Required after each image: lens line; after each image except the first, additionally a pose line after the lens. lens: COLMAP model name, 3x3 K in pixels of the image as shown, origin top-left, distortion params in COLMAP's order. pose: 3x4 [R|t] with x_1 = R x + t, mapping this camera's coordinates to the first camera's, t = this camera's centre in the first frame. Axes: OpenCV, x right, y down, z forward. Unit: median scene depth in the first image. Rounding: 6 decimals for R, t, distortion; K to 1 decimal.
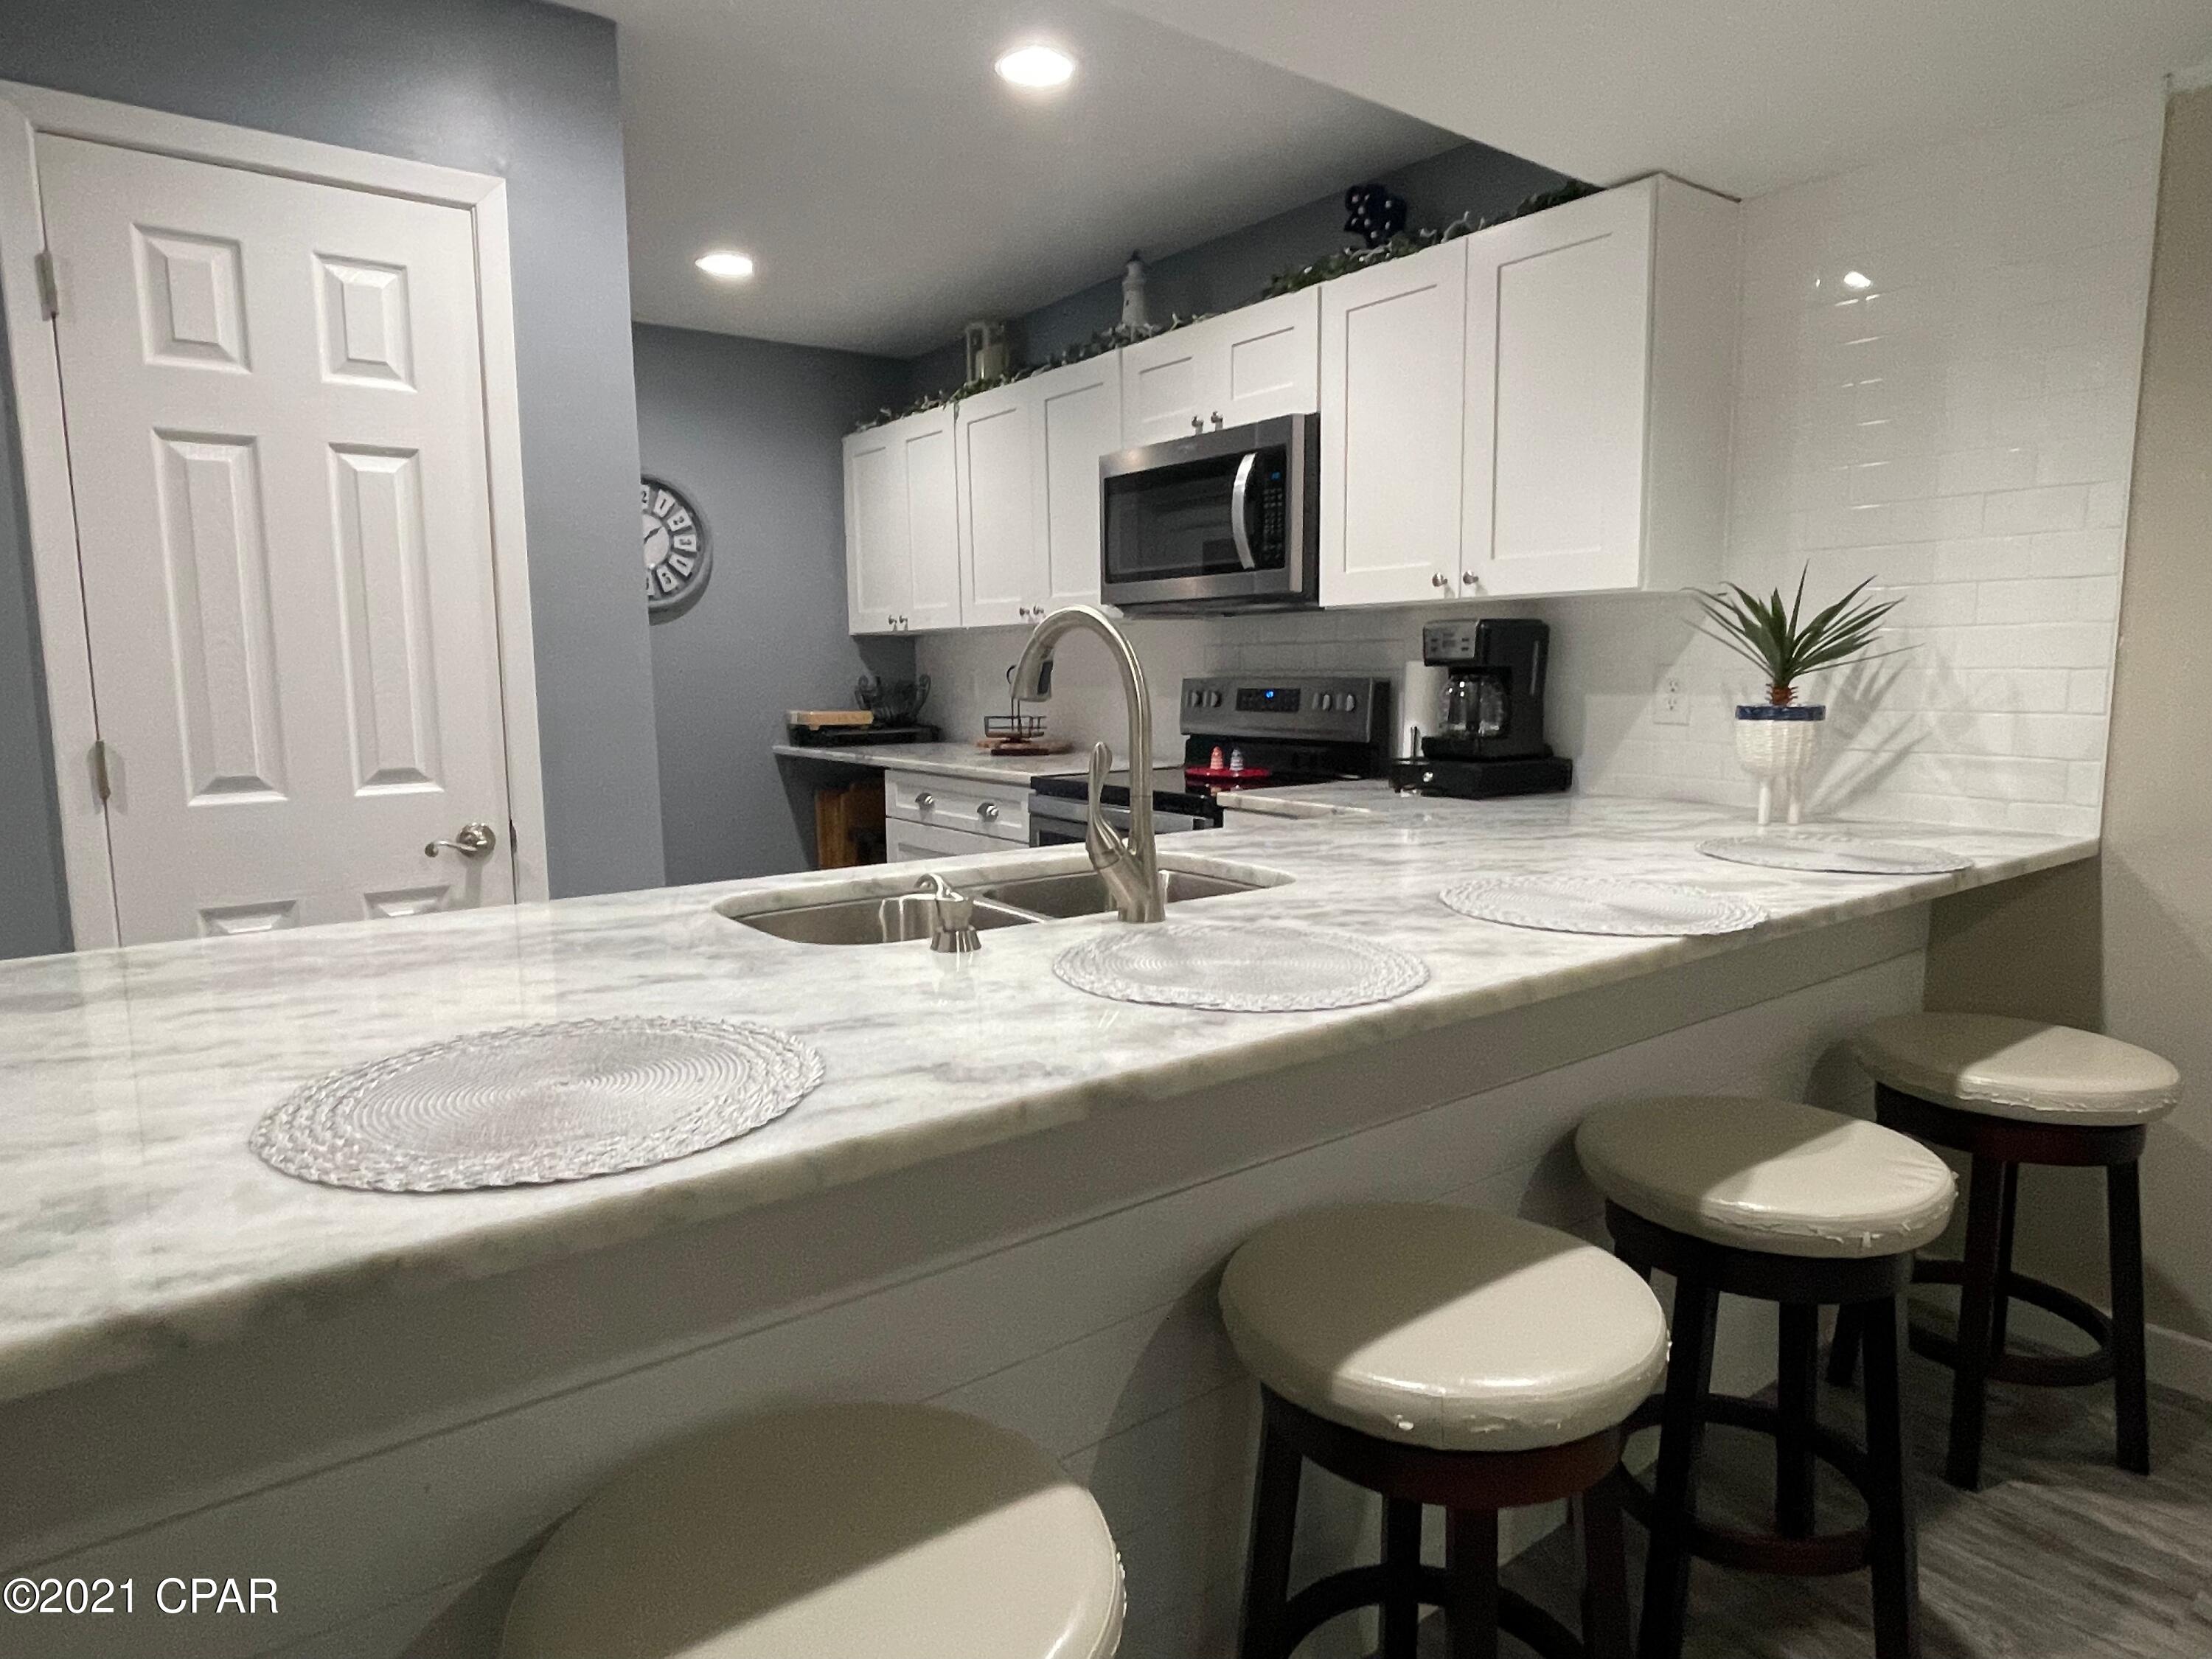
lens RADIAL K [[1304.9, 0, 1106.4], [0, 1304.9, 825.7], [0, 0, 1]] dist [0.000718, -0.006707]
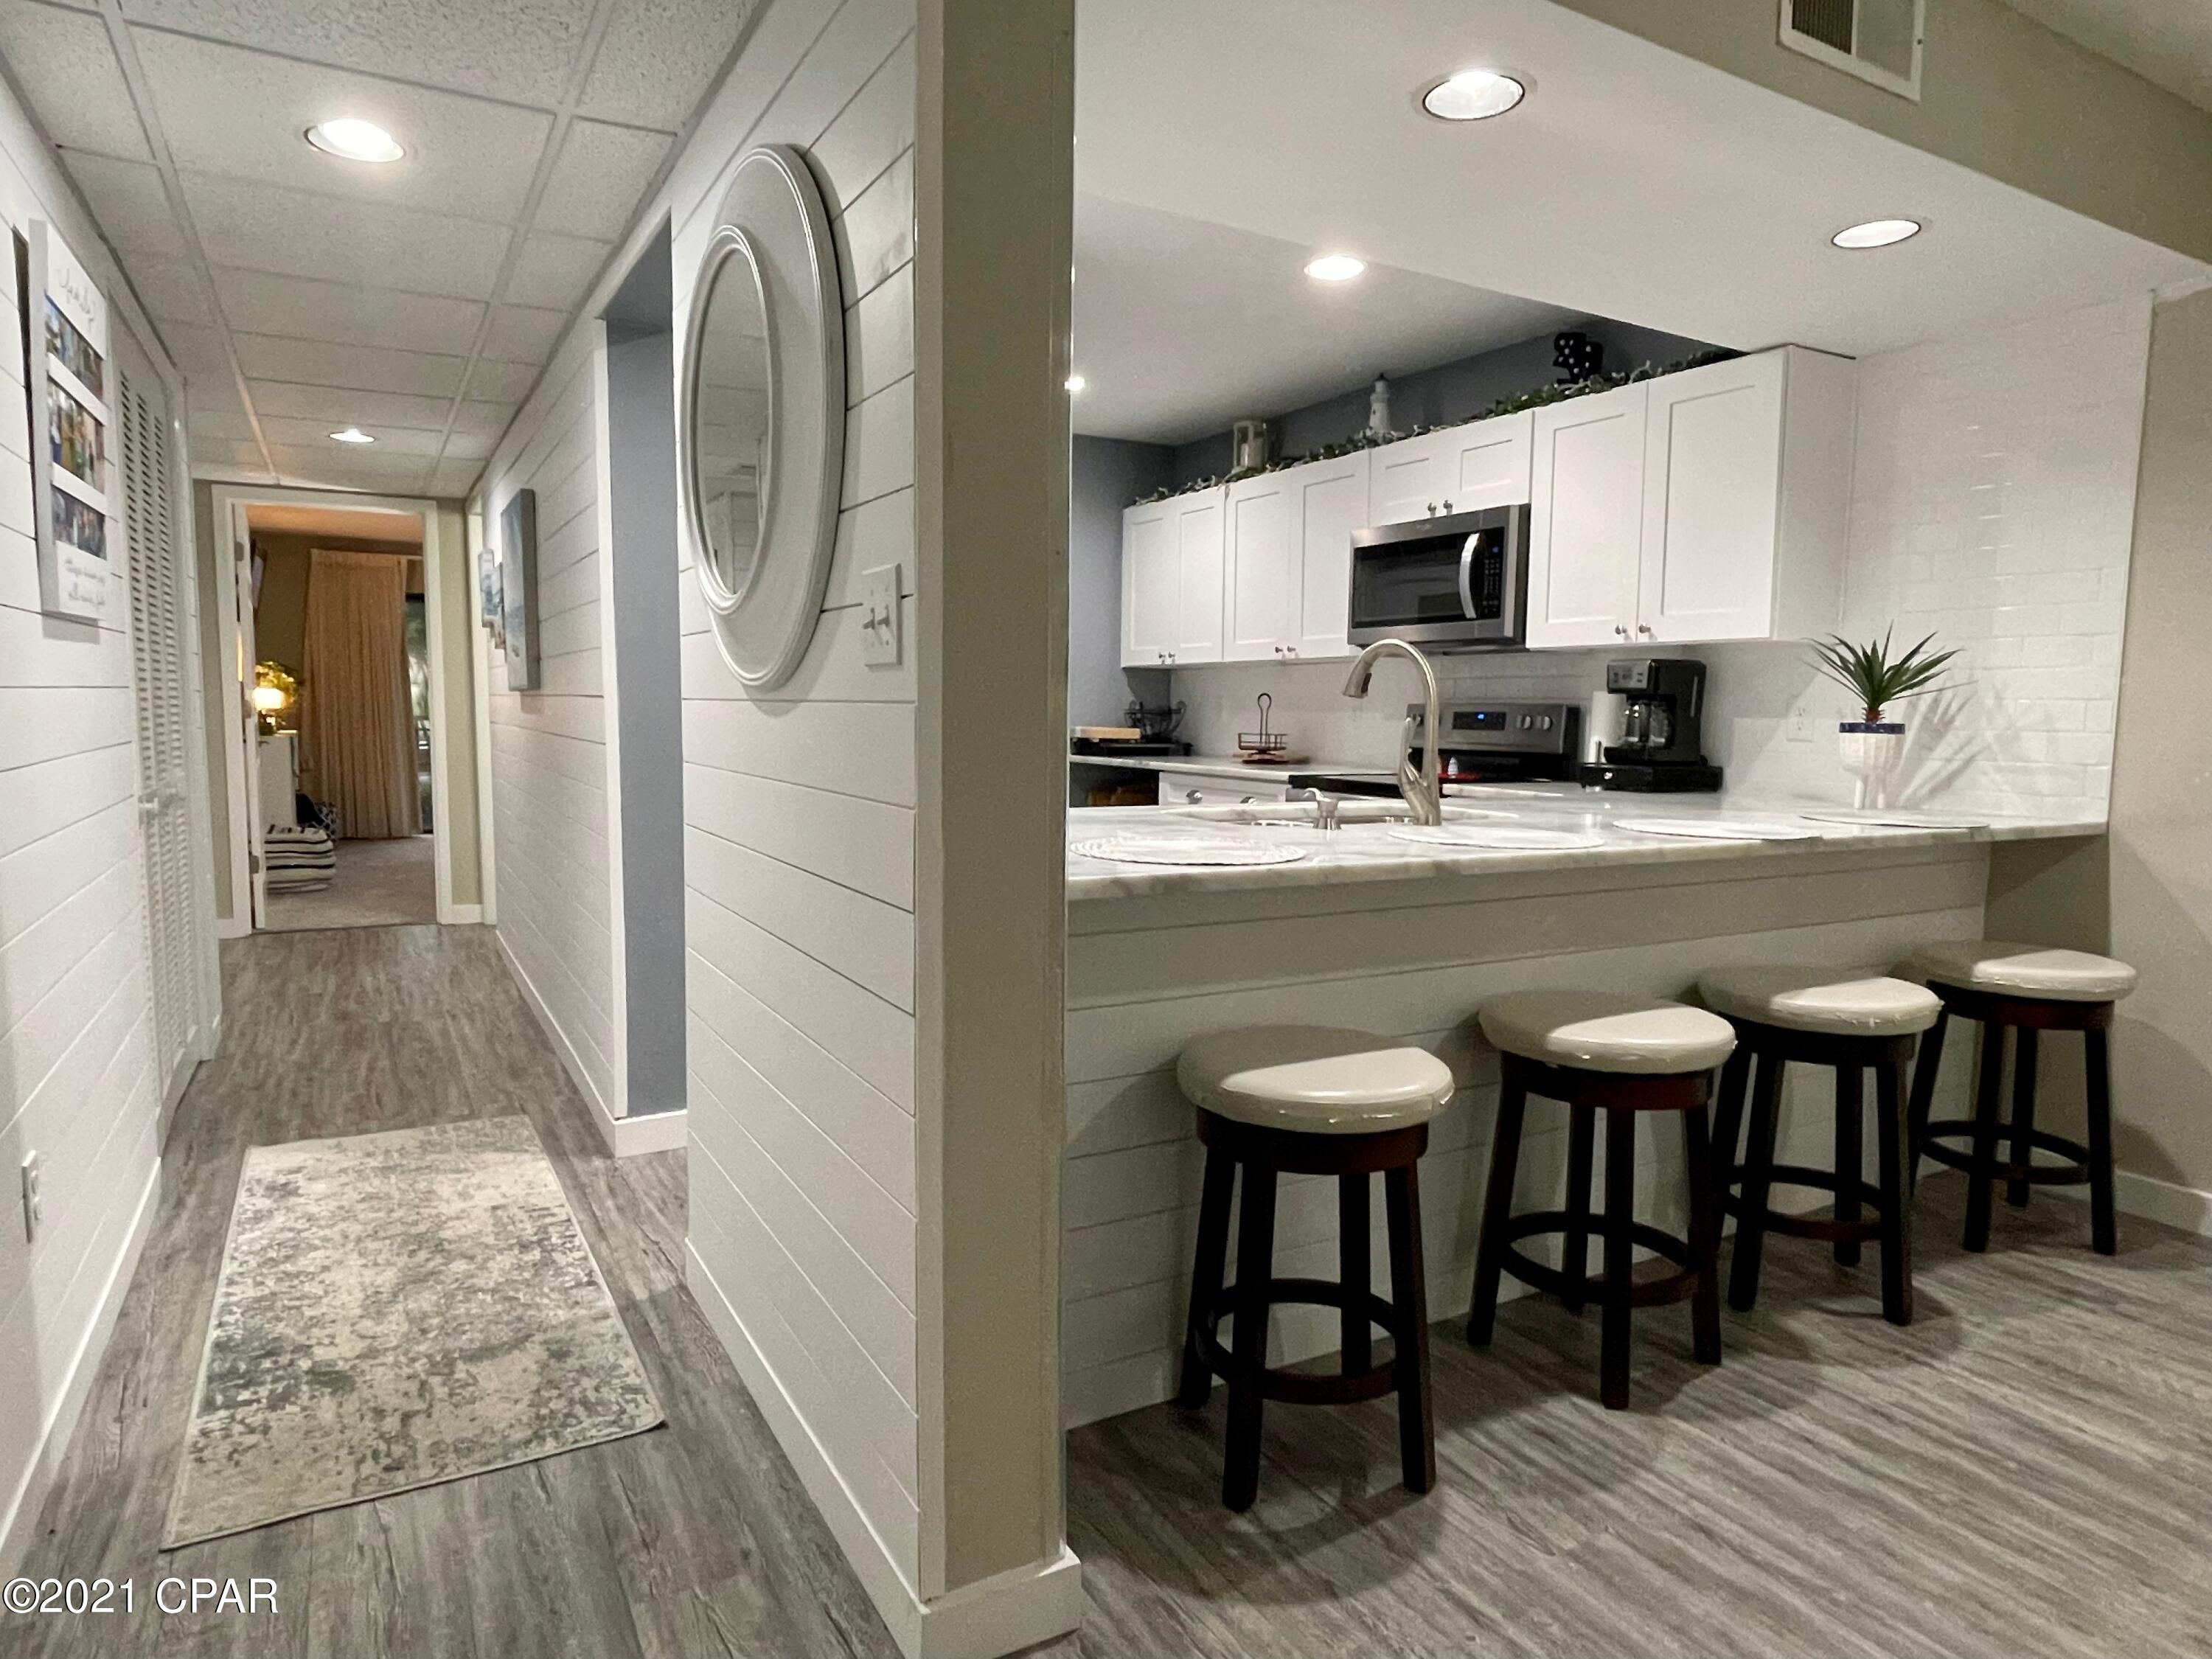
lens RADIAL K [[1304.9, 0, 1101.6], [0, 1304.9, 821.6], [0, 0, 1]] dist [0.000718, -0.006707]
pose [[0.990974, 0.036089, -0.129101, -0.089001], [-0.040886, 0.998561, -0.034700, 0.073669], [0.127663, 0.039665, 0.991024, -0.372761]]
